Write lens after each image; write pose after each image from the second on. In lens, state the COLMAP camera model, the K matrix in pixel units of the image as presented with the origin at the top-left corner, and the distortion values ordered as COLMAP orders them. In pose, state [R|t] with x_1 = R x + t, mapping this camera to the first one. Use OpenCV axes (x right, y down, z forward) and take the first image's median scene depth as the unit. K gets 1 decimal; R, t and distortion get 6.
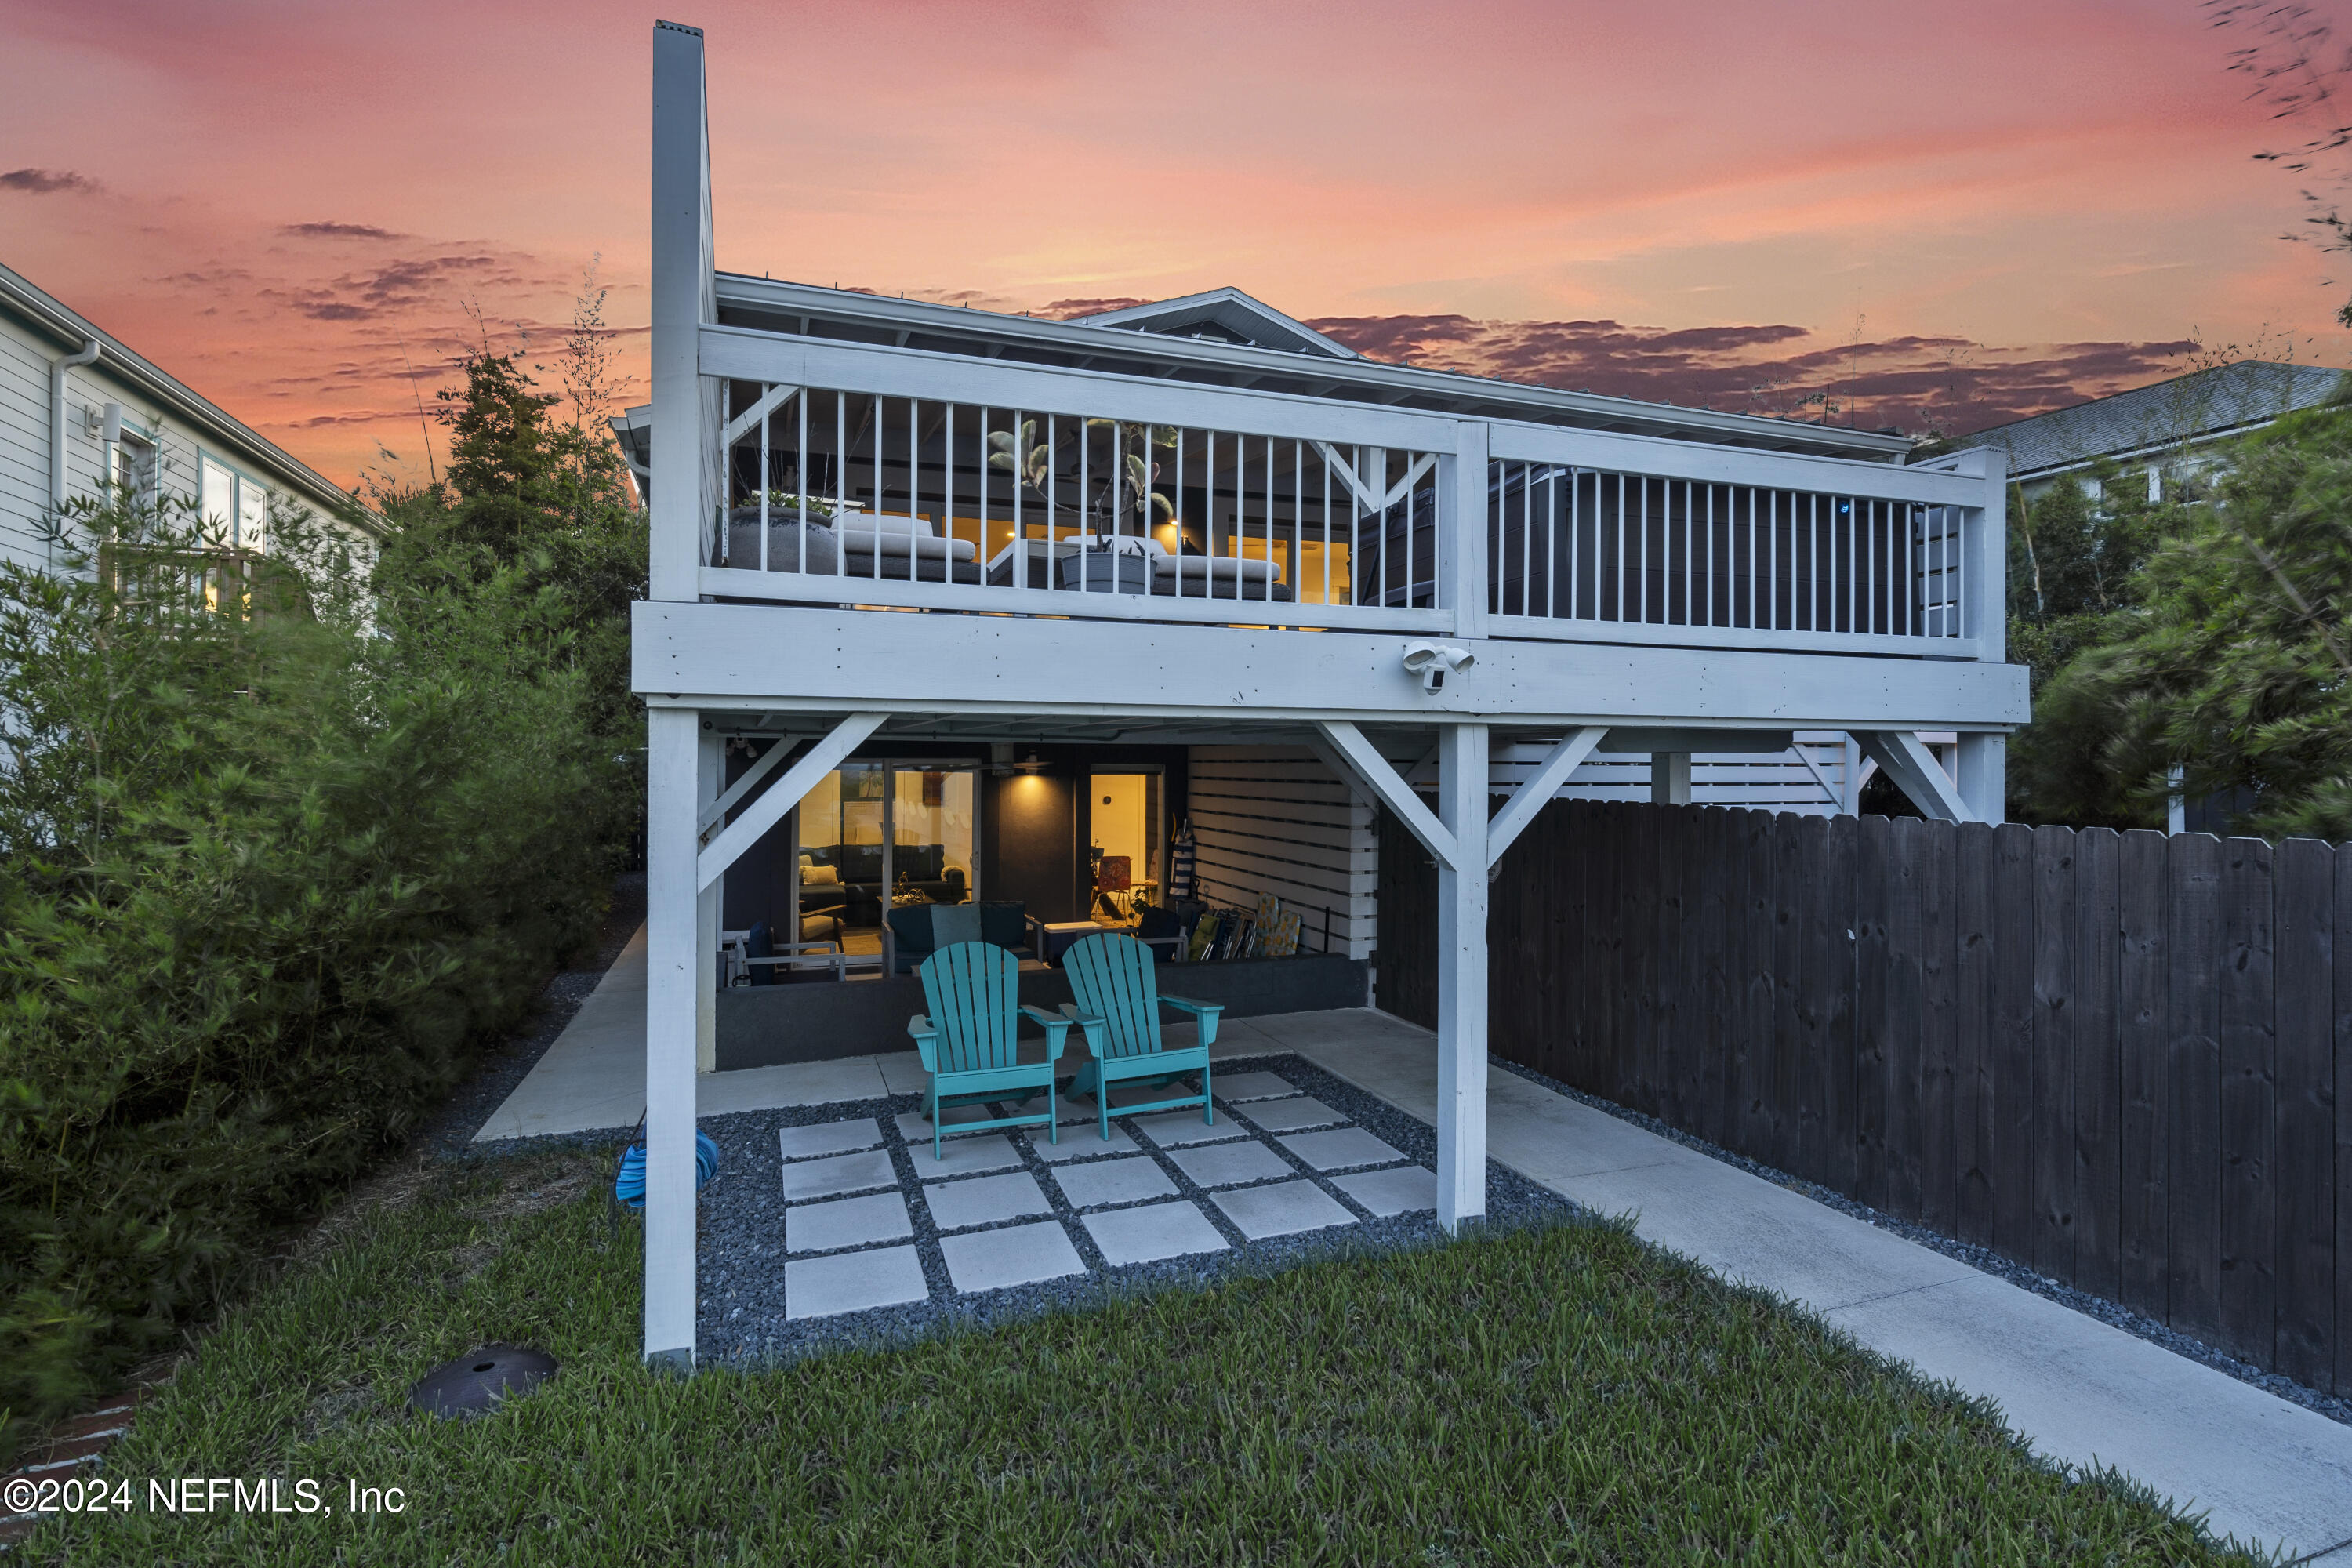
lens RADIAL K [[1135.3, 0, 1181.3], [0, 1135.3, 749.2], [0, 0, 1]] dist [-0.000610, 0.000664]
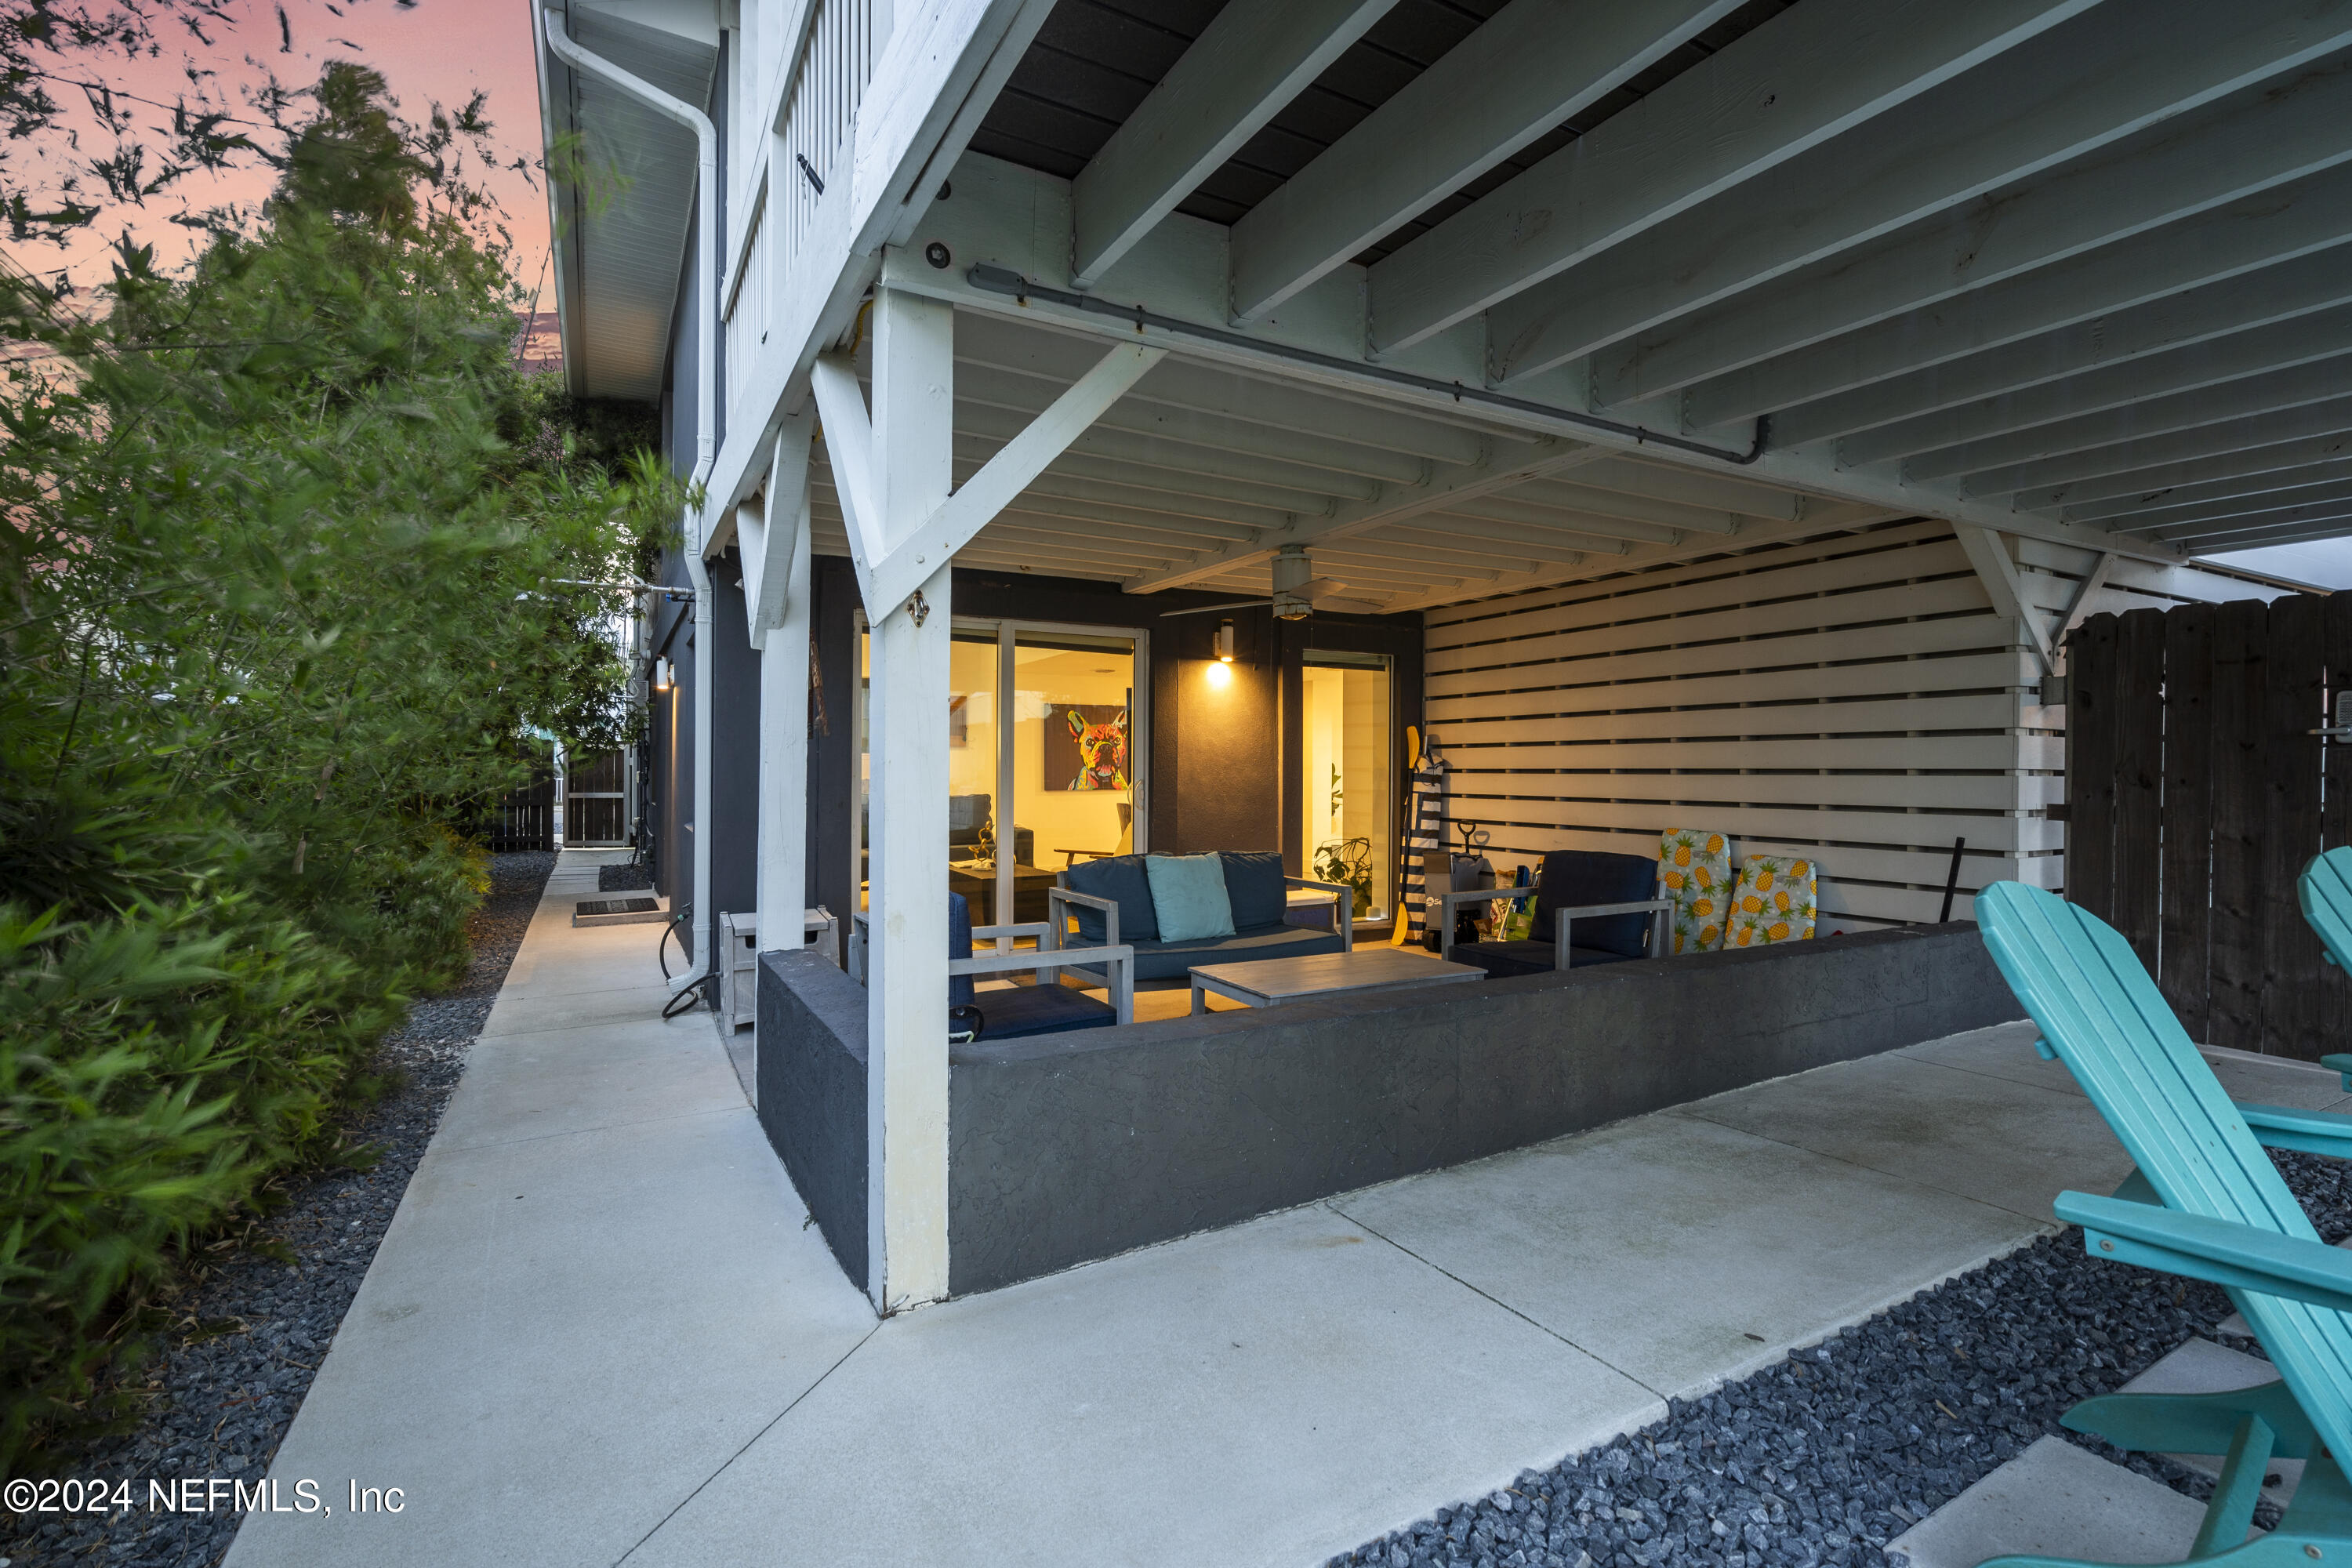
lens RADIAL K [[1072.5, 0, 1176.3], [0, 1072.5, 750.1], [0, 0, 1]] dist [-0.031425, 0.014195]
pose [[0.990255, -0.002444, 0.139245, -0.265511], [0.002352, 0.999997, 0.000824, 0.081048], [-0.139246, -0.000488, 0.990258, 0.465592]]
